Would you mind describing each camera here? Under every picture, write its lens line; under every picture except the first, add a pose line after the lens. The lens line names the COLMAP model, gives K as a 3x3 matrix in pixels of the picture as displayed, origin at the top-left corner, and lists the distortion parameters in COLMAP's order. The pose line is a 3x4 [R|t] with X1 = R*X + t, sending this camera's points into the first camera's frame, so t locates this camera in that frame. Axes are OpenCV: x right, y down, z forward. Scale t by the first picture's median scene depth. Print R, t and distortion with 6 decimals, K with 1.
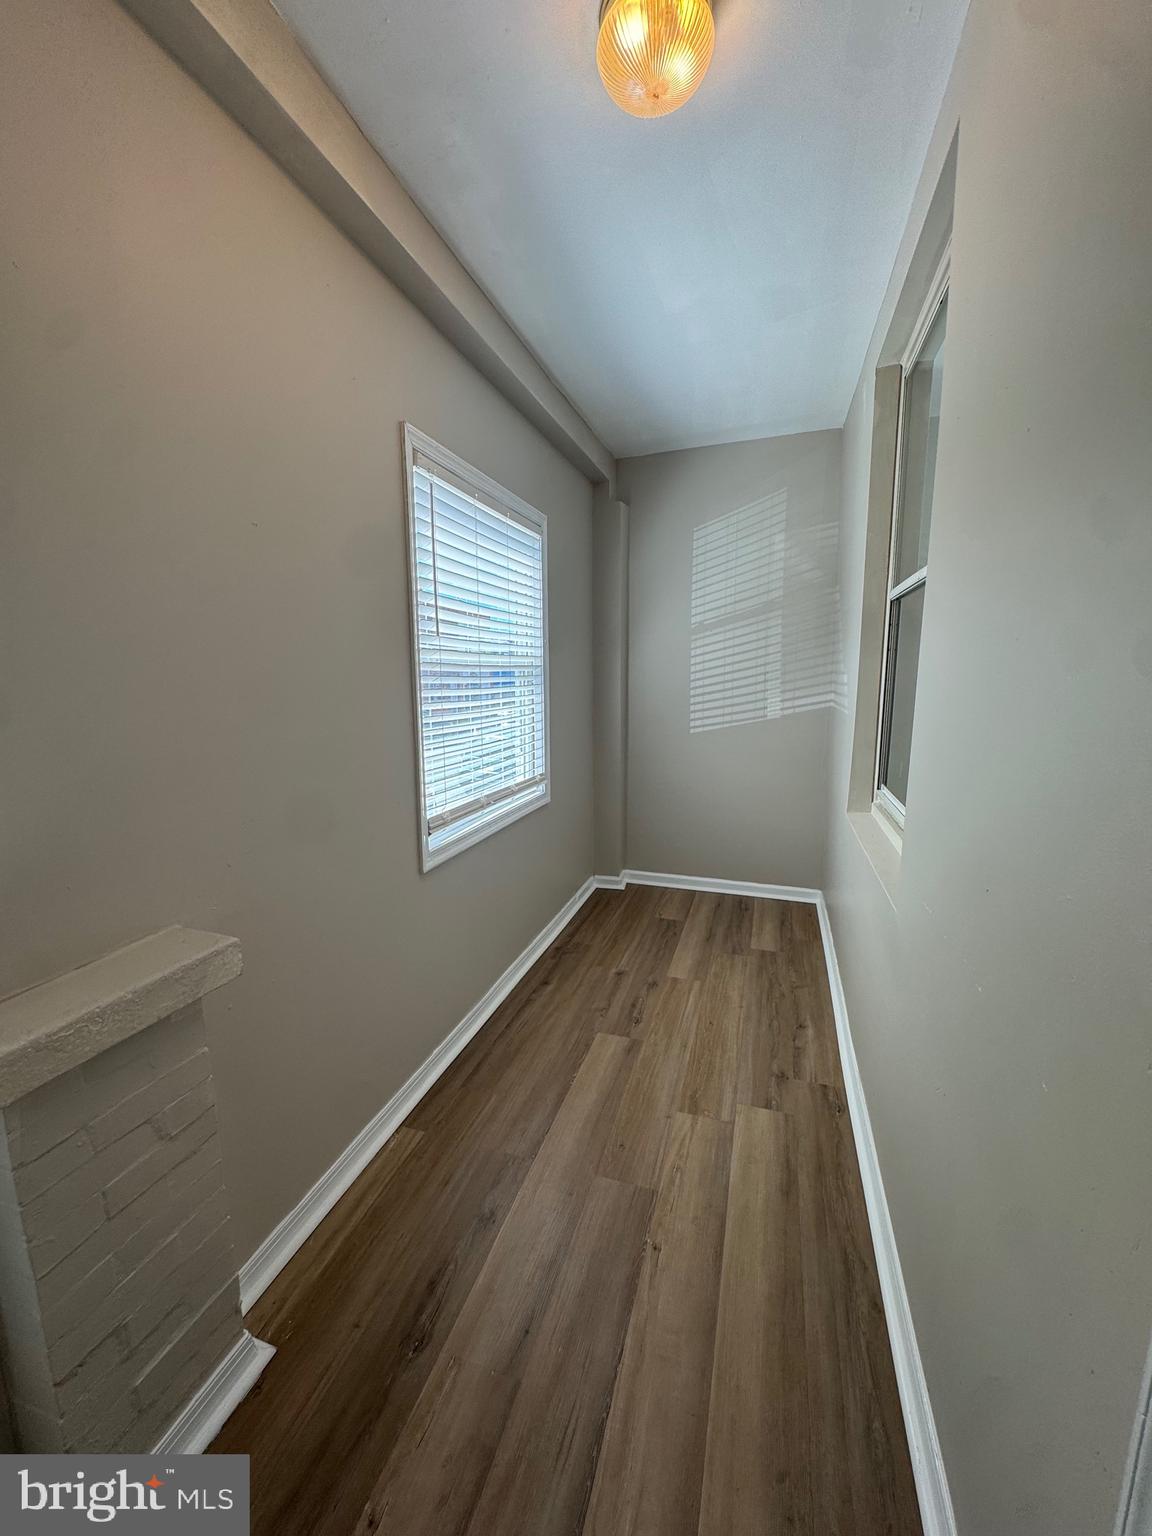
lens RADIAL K [[609.5, 0, 574.1], [0, 609.5, 772.1], [0, 0, 1]] dist [-0.007317, 0.000813]
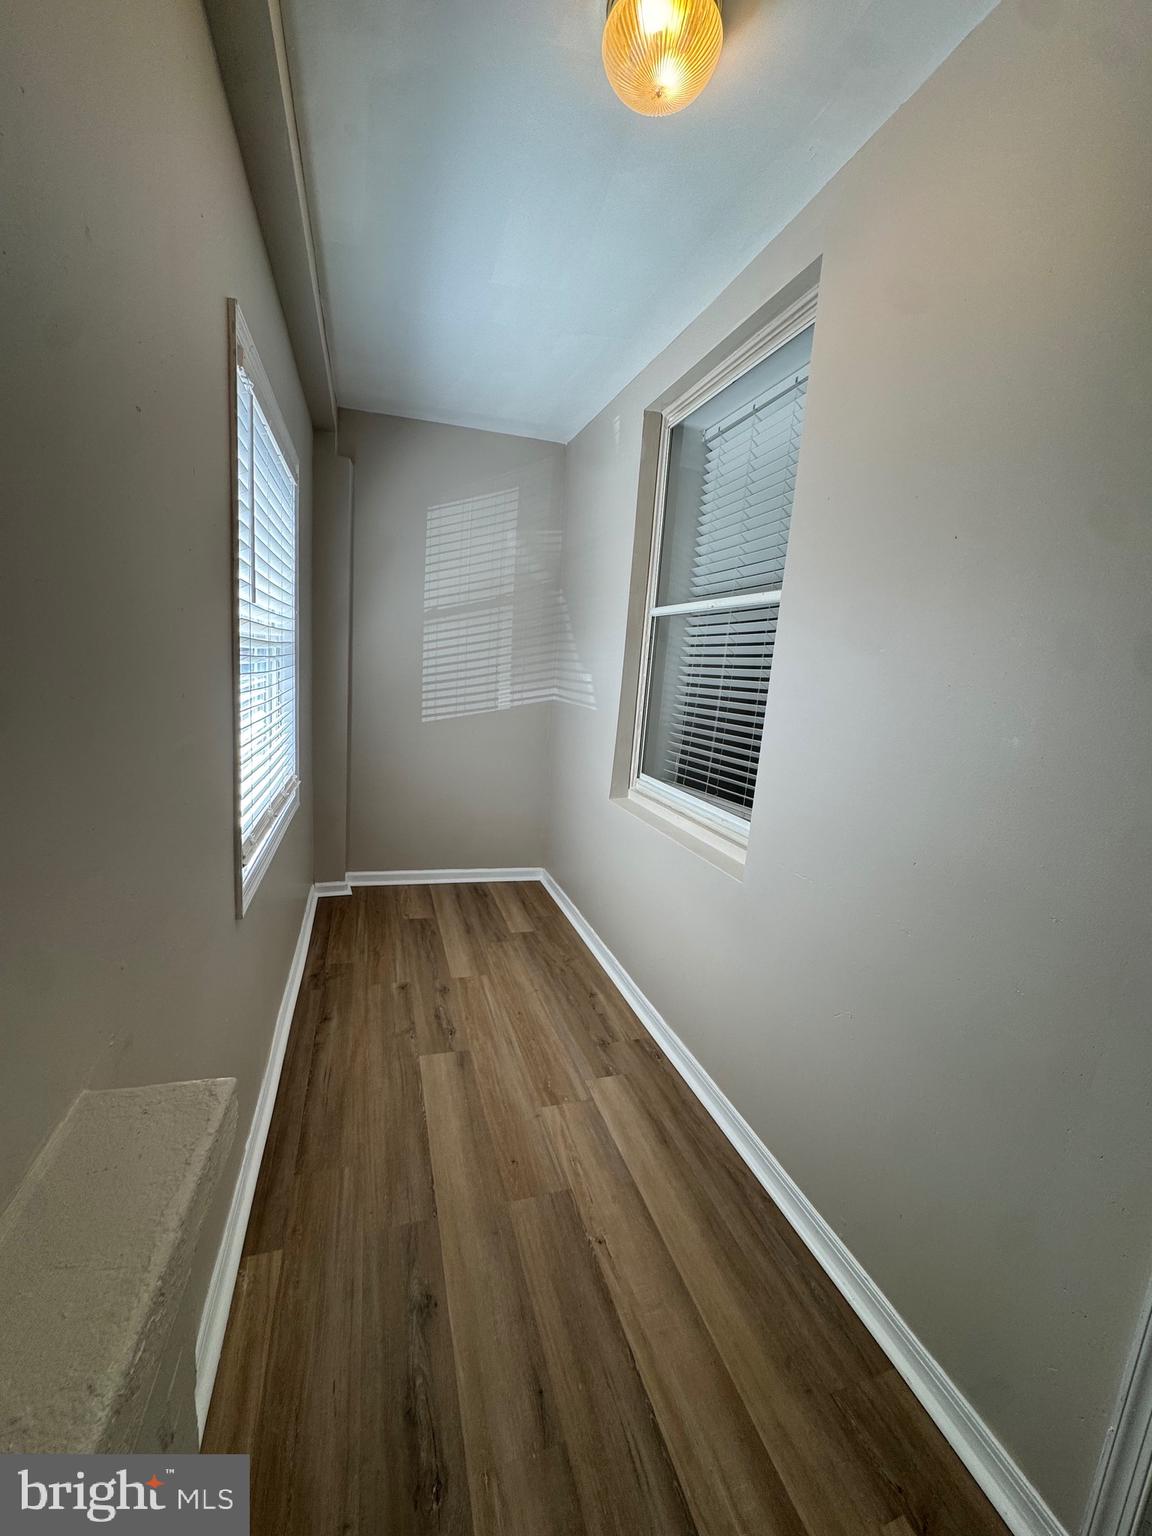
lens RADIAL K [[609.5, 0, 579.8], [0, 609.5, 773.0], [0, 0, 1]] dist [-0.007317, 0.000813]
pose [[0.808082, -0.037625, 0.587868, -0.266974], [0.016849, 0.999026, 0.040779, -0.028806], [-0.588829, -0.023048, 0.807929, 0.118876]]
